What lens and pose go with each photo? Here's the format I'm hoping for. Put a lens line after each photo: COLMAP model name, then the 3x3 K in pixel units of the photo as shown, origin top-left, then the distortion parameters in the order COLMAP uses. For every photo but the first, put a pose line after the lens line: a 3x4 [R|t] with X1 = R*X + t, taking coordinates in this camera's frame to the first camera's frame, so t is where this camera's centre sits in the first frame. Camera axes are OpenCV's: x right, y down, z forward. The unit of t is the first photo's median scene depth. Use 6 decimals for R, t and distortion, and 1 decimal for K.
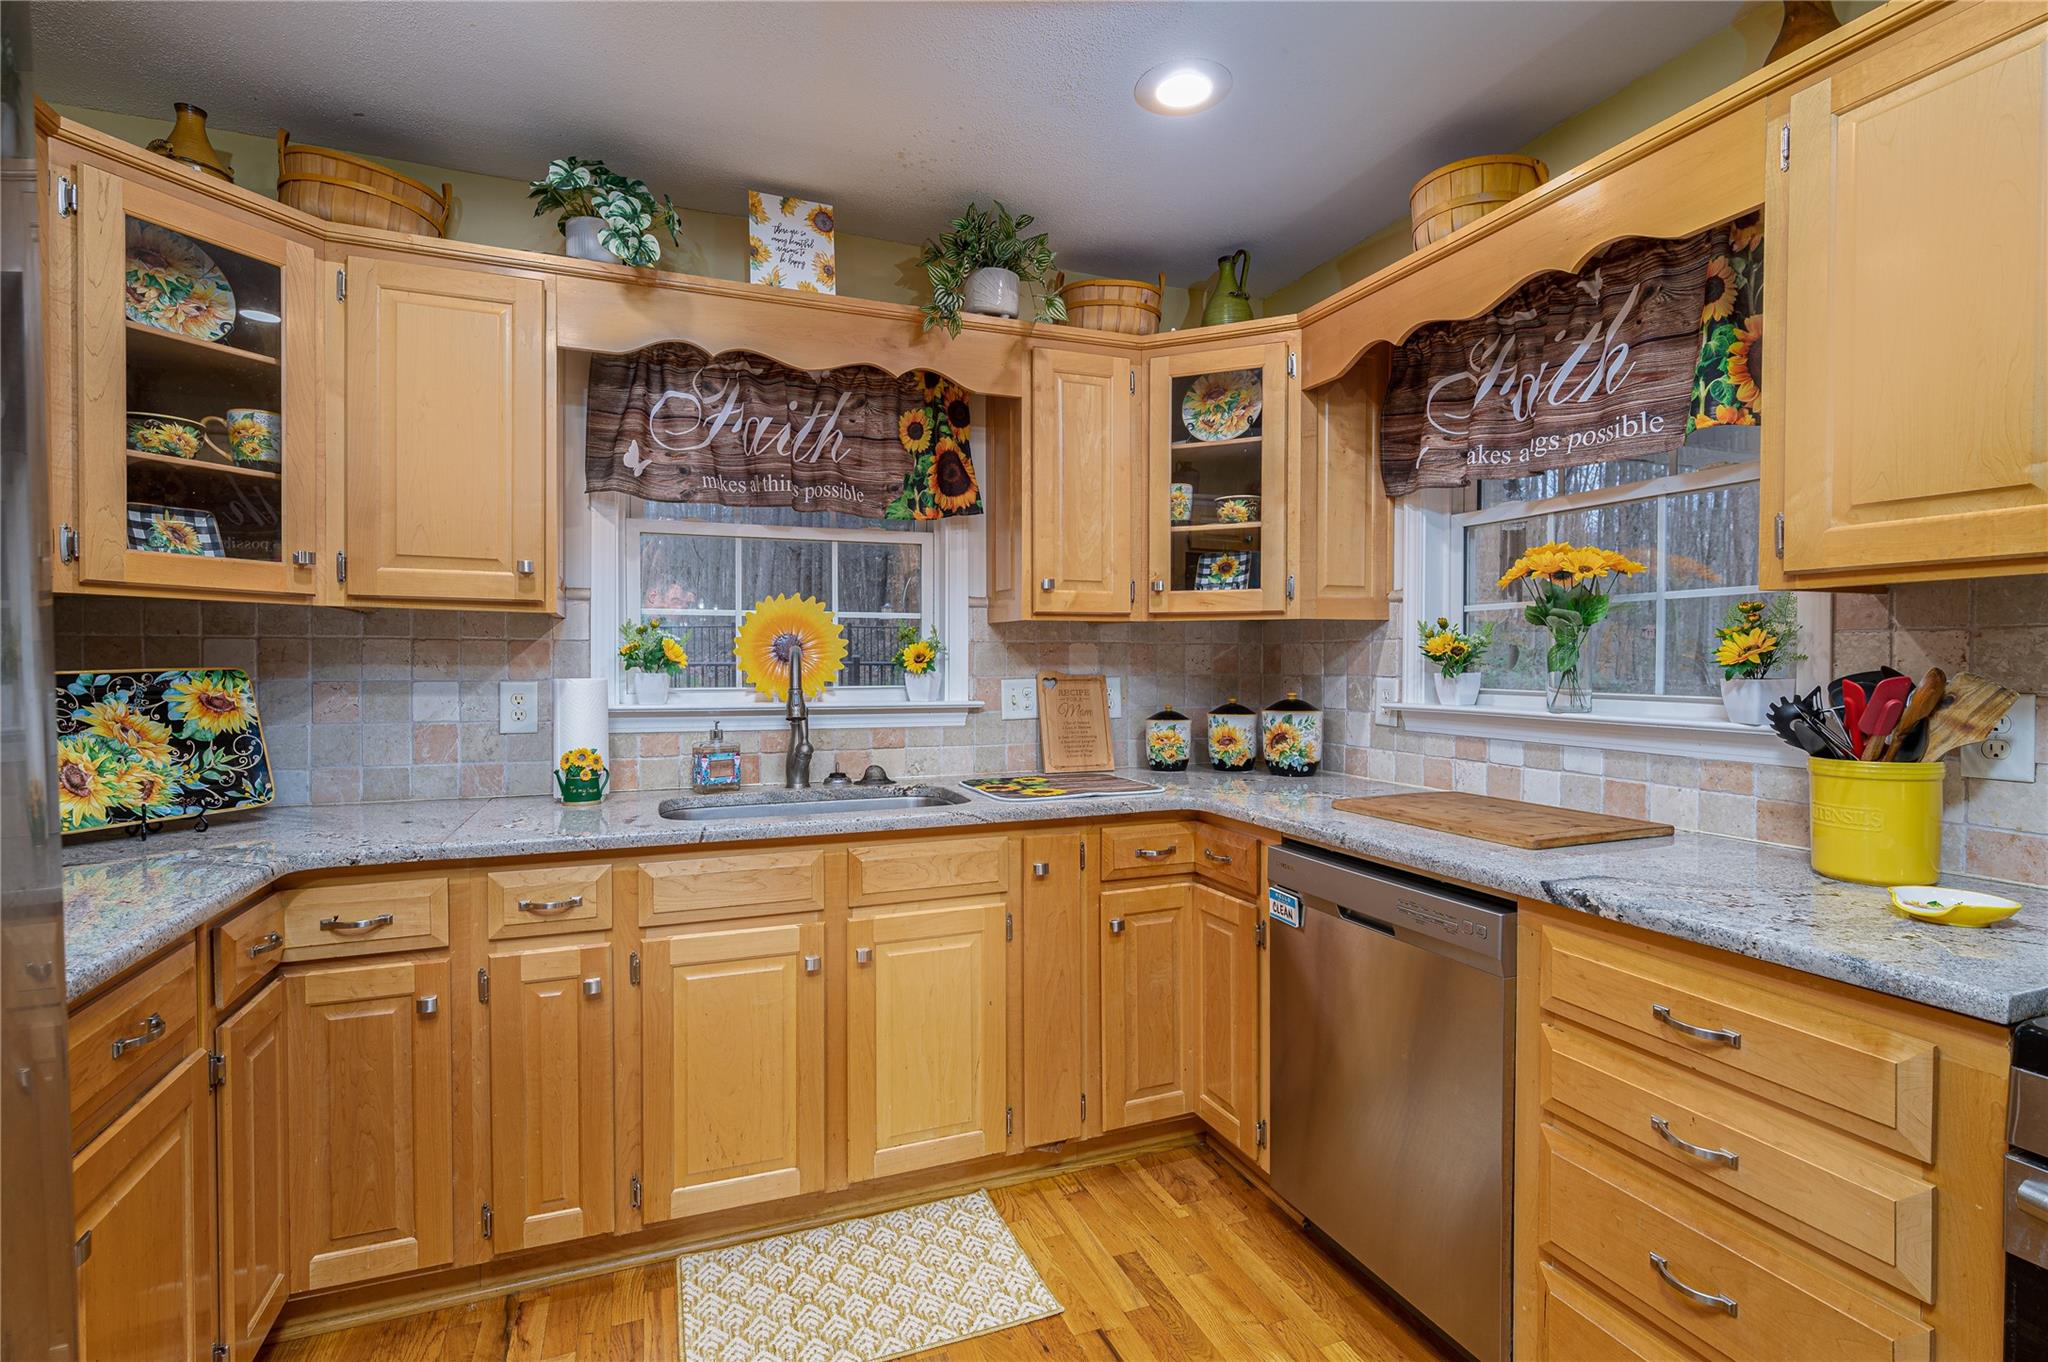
lens RADIAL K [[966.1, 0, 1027.6], [0, 966.1, 676.1], [0, 0, 1]] dist [-0.005955, 0.000694]
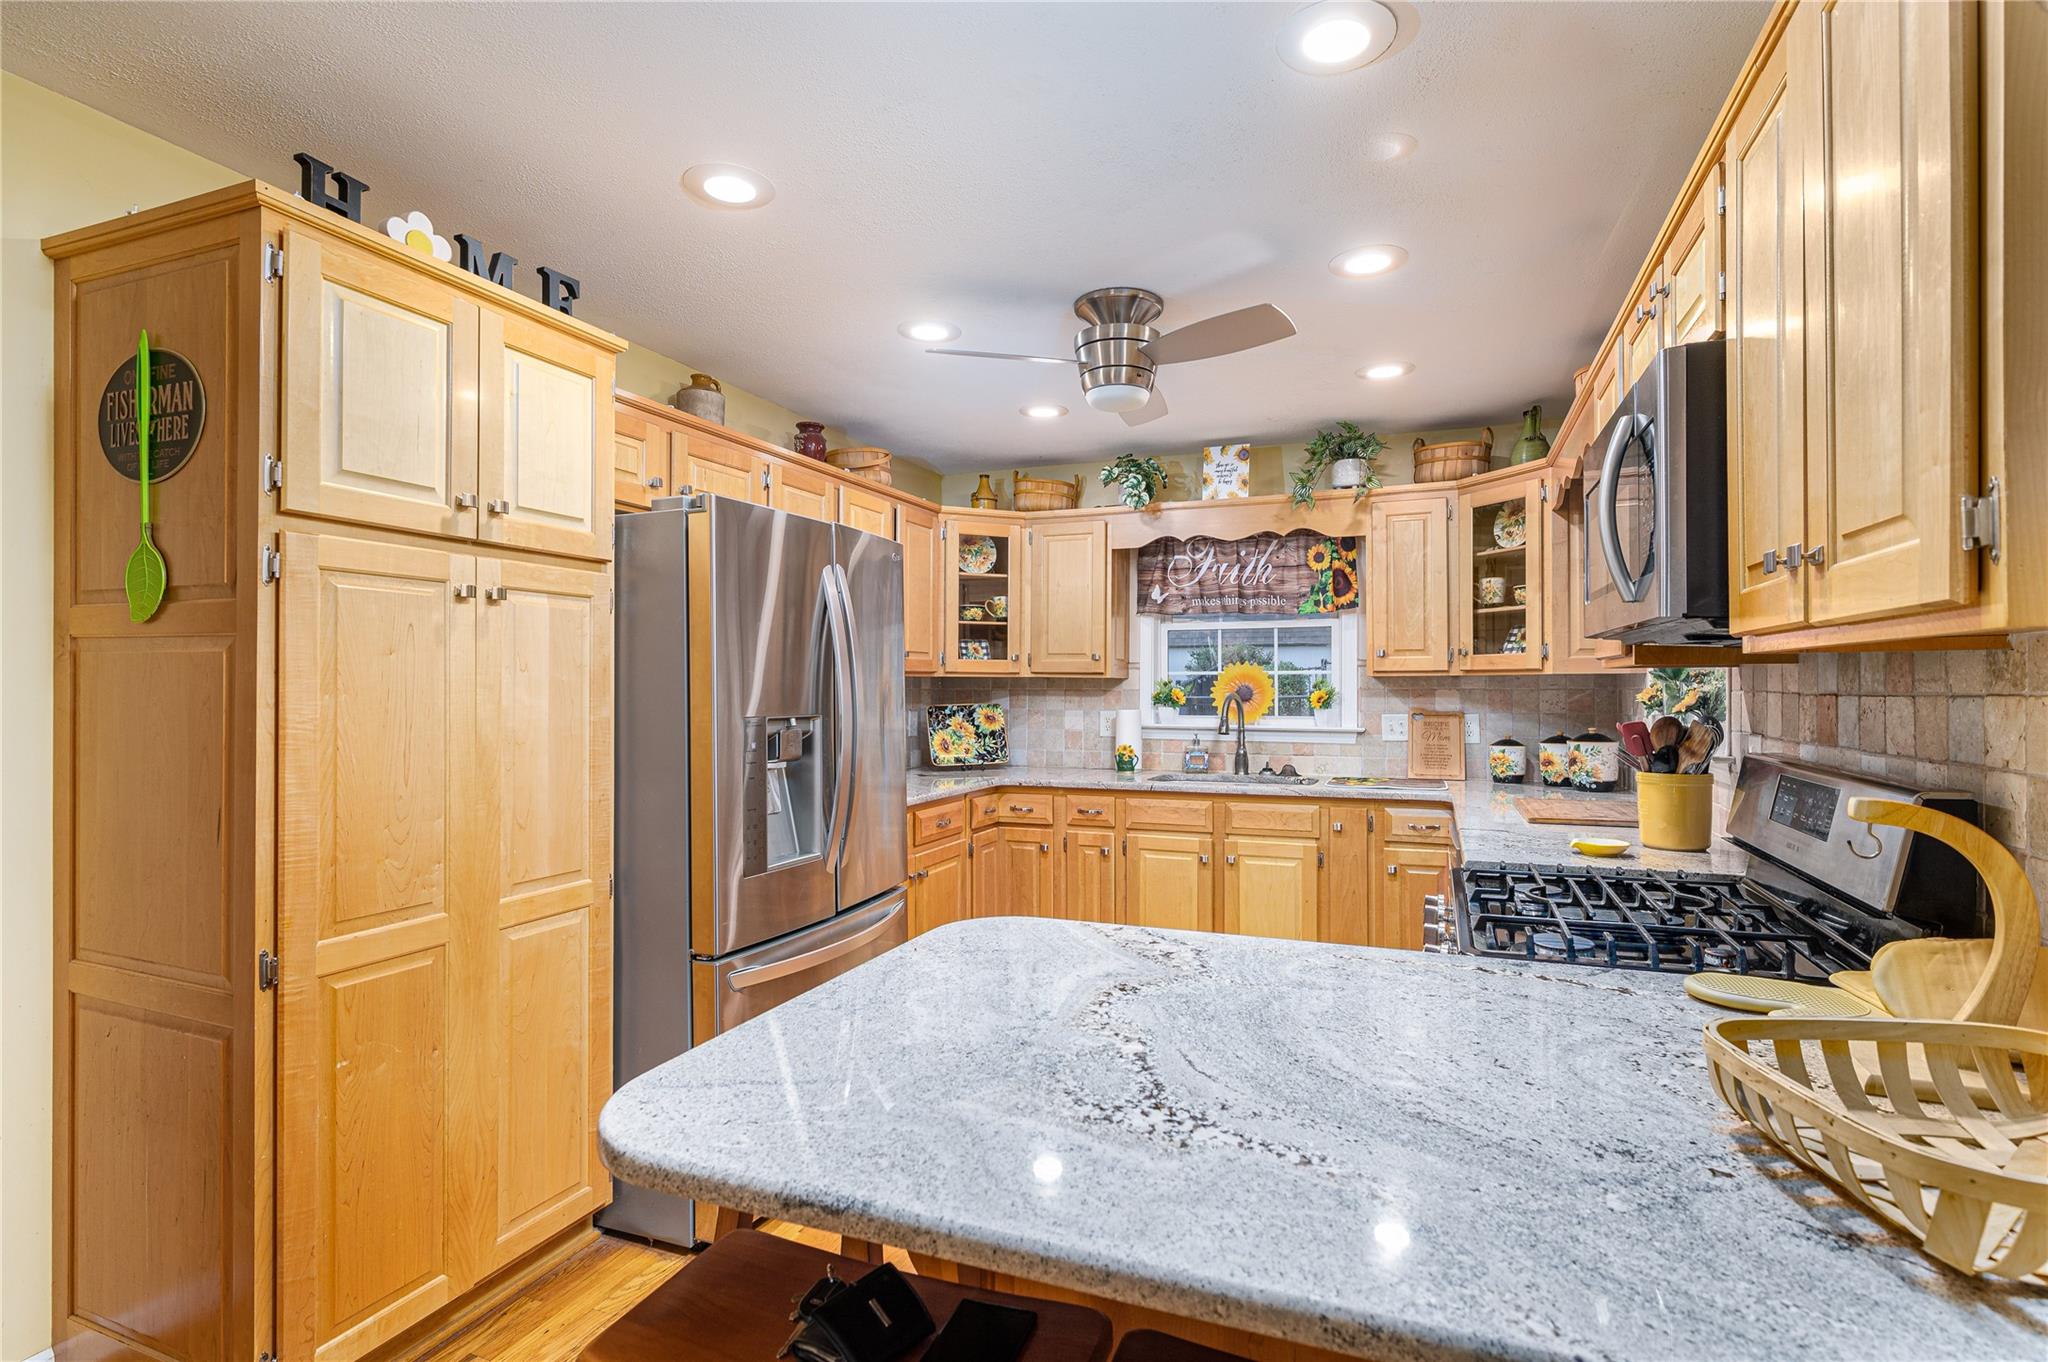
lens RADIAL K [[966.1, 0, 1029.7], [0, 966.1, 681.6], [0, 0, 1]] dist [-0.005955, 0.000694]
pose [[0.722711, -0.005094, -0.691131, 0.714096], [-0.010551, 0.999775, -0.018402, -0.015706], [0.691070, 0.020591, 0.722495, -0.536790]]
